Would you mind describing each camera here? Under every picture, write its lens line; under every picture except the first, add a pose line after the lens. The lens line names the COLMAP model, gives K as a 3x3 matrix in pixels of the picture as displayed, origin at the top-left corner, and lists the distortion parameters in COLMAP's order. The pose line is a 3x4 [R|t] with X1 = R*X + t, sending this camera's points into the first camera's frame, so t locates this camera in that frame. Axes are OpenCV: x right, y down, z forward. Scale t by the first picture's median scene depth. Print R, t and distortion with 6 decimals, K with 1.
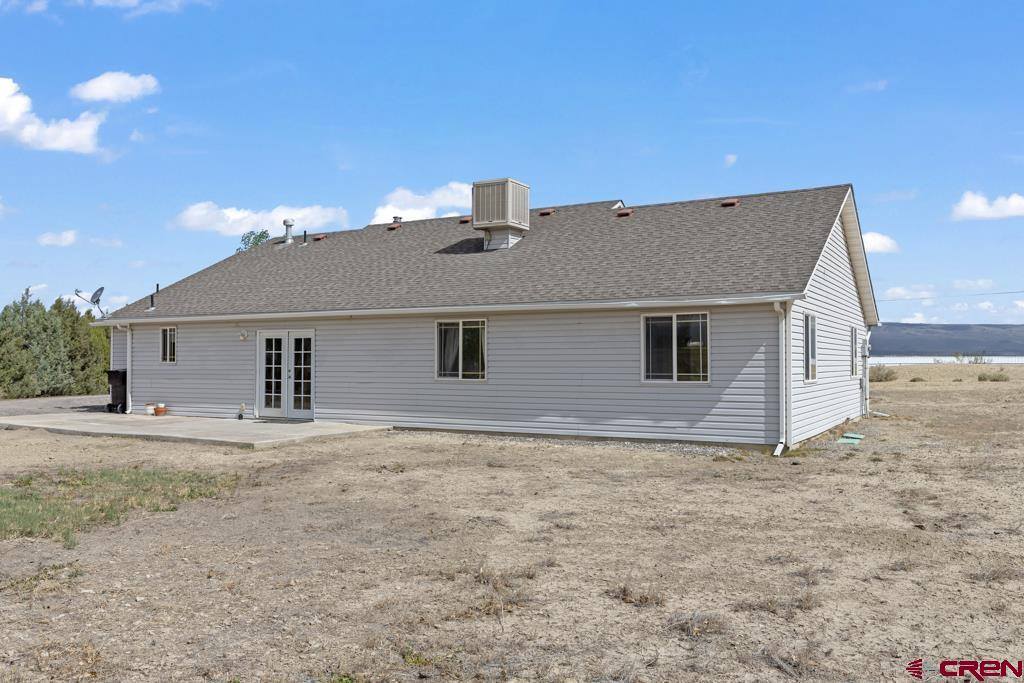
lens RADIAL K [[840.3, 0, 512.0], [0, 840.3, 341.5], [0, 0, 1]] dist [0.002393, 0.001181]
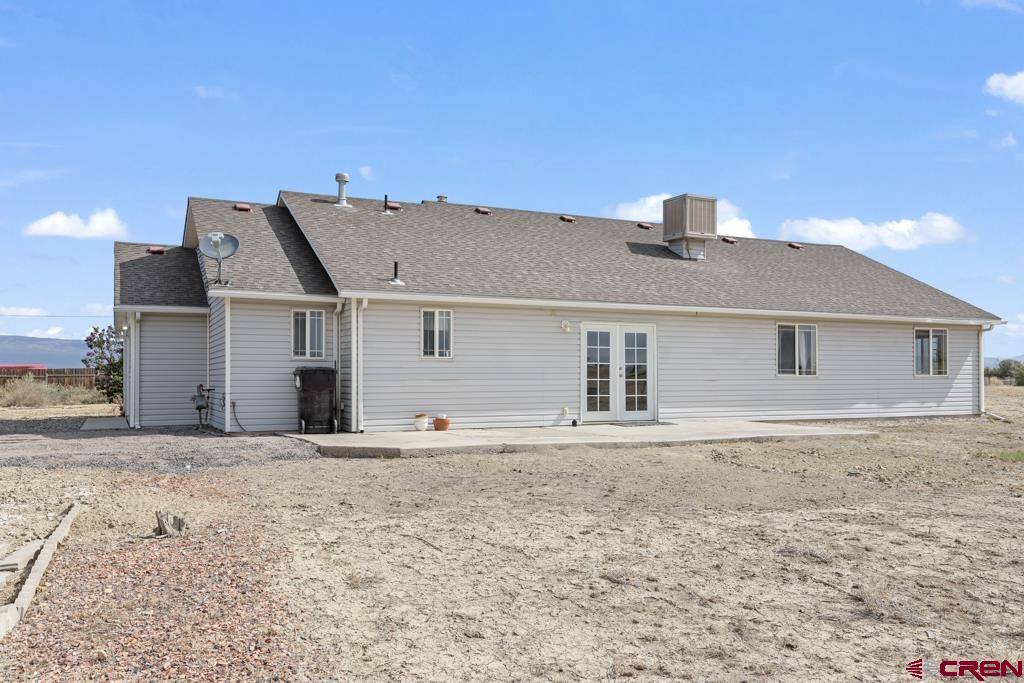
lens RADIAL K [[767.4, 0, 512.0], [0, 767.4, 341.5], [0, 0, 1]] dist [-0.002822, -0.000689]
pose [[0.604938, 0.023728, 0.795919, -0.982801], [-0.027571, 0.999581, -0.008844, 0.015917], [-0.795795, -0.016594, 0.605338, 0.588830]]
